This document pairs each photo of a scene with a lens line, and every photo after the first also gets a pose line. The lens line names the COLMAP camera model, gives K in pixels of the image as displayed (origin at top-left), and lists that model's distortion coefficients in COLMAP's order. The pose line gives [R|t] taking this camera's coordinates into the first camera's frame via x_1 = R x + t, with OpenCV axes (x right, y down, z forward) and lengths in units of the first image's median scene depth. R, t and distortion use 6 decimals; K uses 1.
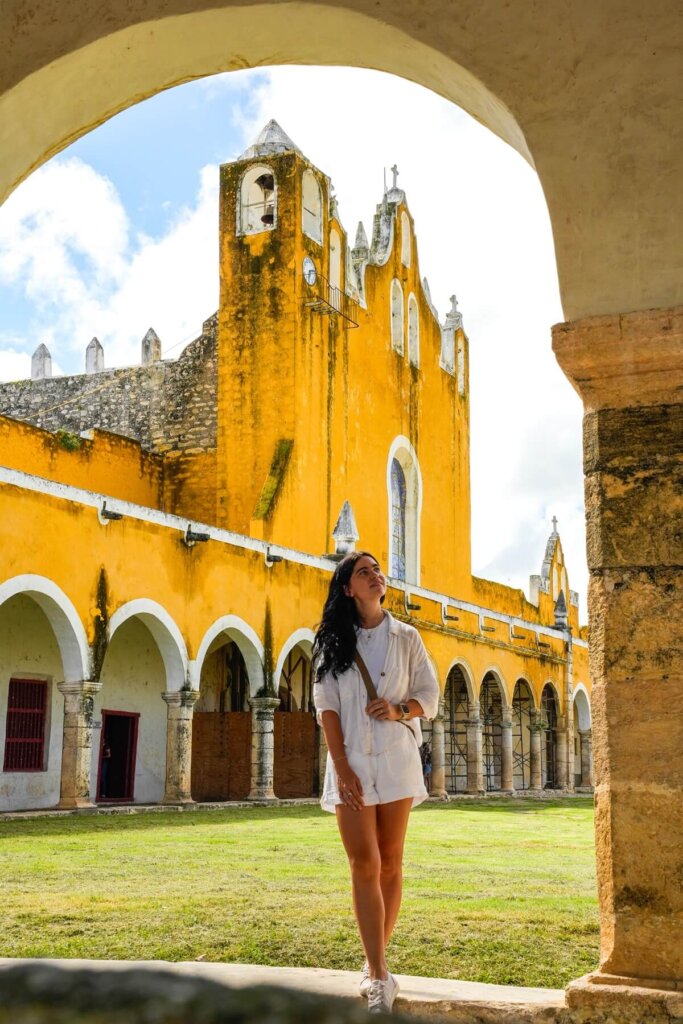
lens RADIAL K [[1474.0, 0, 341.5], [0, 1474.0, 512.0], [0, 0, 1]] dist [0.199259, 0.049148]
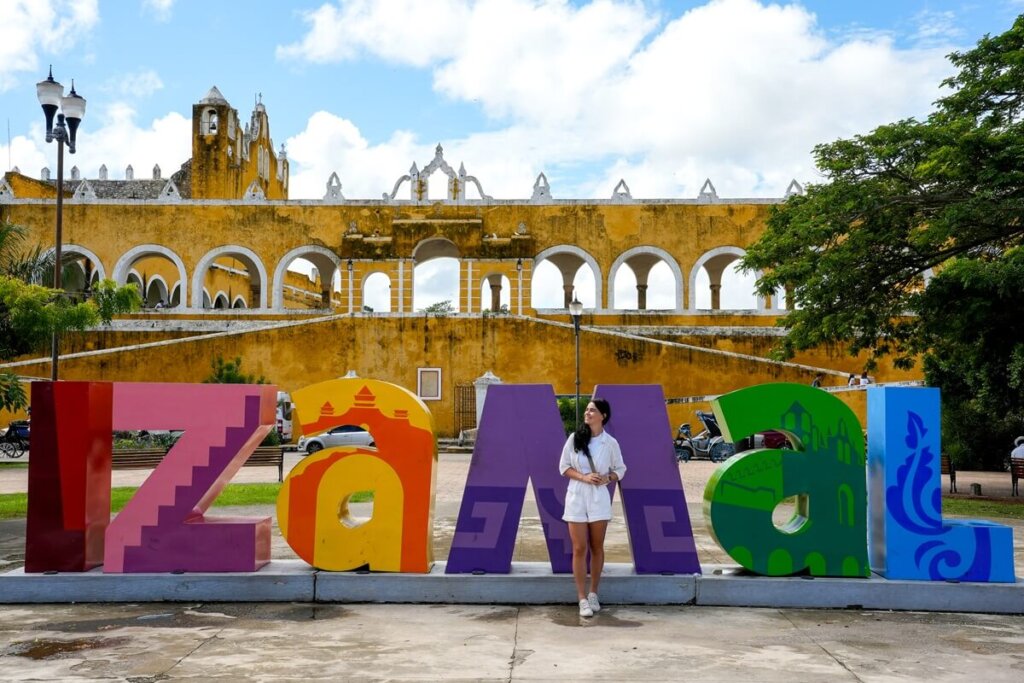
lens RADIAL K [[1474.0, 0, 512.0], [0, 1474.0, 341.5], [0, 0, 1]] dist [0.199259, 0.049148]
pose [[0.963780, 0.026367, 0.265392, -0.215920], [-0.058281, 0.991872, 0.113106, -0.151188], [-0.260253, -0.124476, 0.957483, -1.540940]]
